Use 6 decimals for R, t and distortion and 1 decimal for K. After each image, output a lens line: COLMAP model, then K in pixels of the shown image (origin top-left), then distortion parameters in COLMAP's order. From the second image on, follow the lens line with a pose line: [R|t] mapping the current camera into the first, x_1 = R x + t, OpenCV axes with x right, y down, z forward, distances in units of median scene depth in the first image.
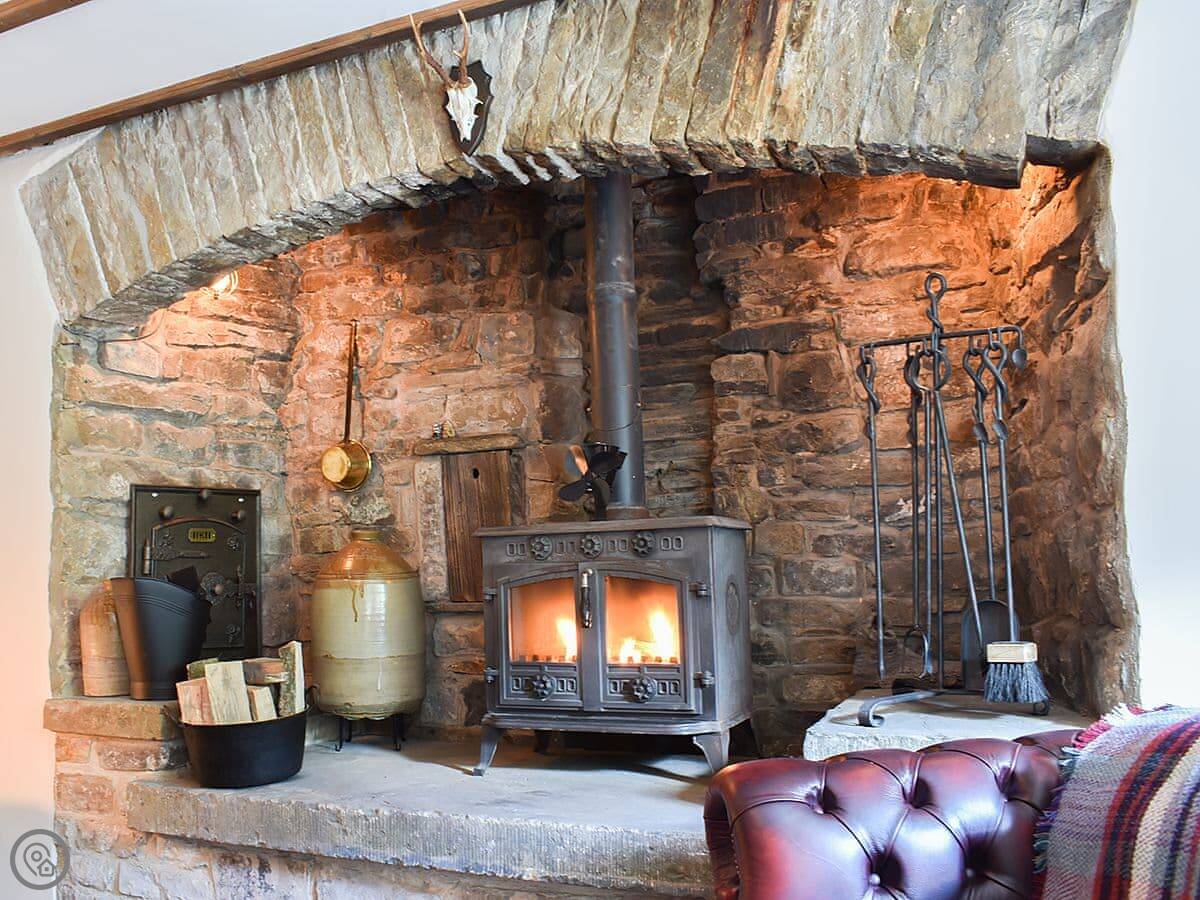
lens RADIAL K [[1163.3, 0, 599.8], [0, 1163.3, 475.8], [0, 0, 1]] dist [-0.097581, 0.006530]
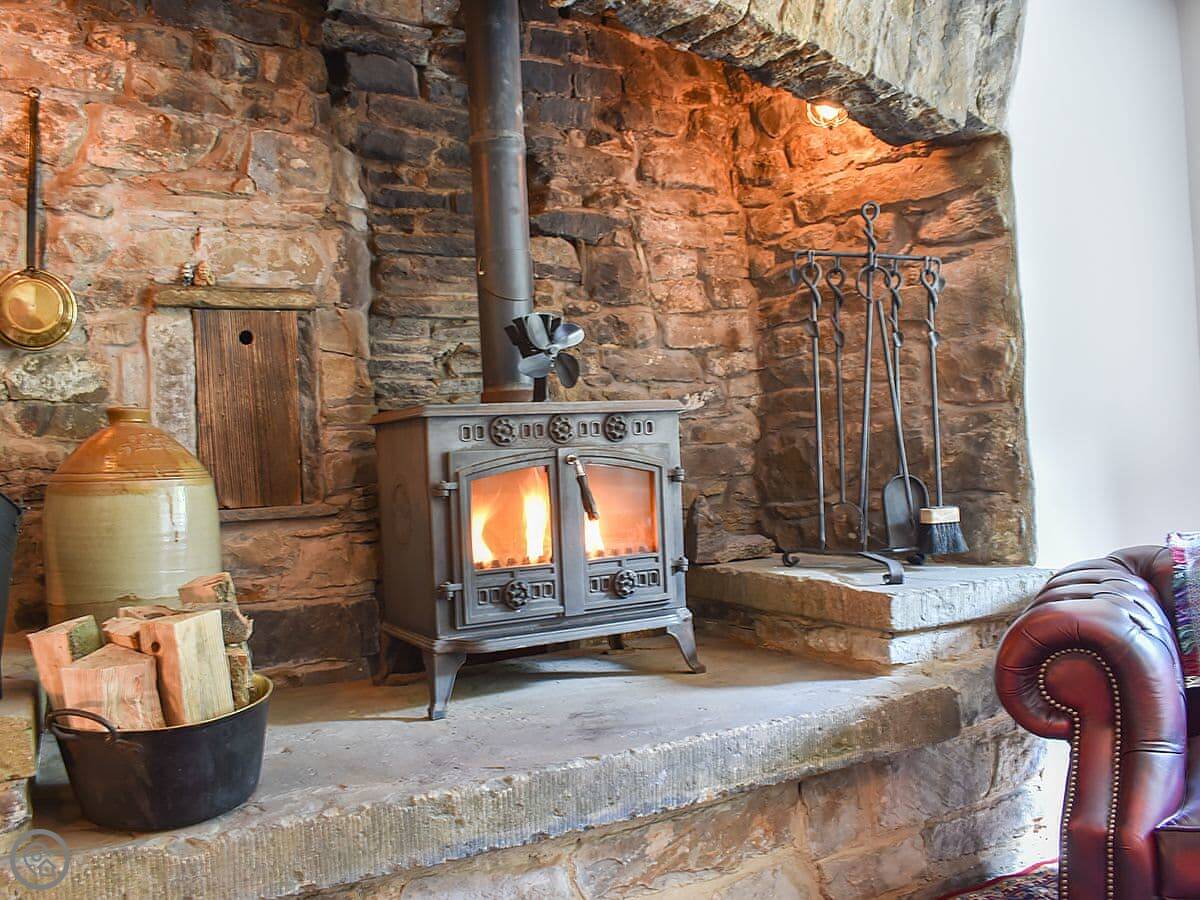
lens RADIAL K [[1034.8, 0, 600.0], [0, 1034.8, 450.0], [0, 0, 1]] dist [-0.092528, 0.008557]
pose [[0.578917, 0.002176, 0.815383, -0.567797], [-0.039846, 0.998877, 0.025624, 0.049381], [-0.814412, -0.047324, 0.578354, 0.473612]]
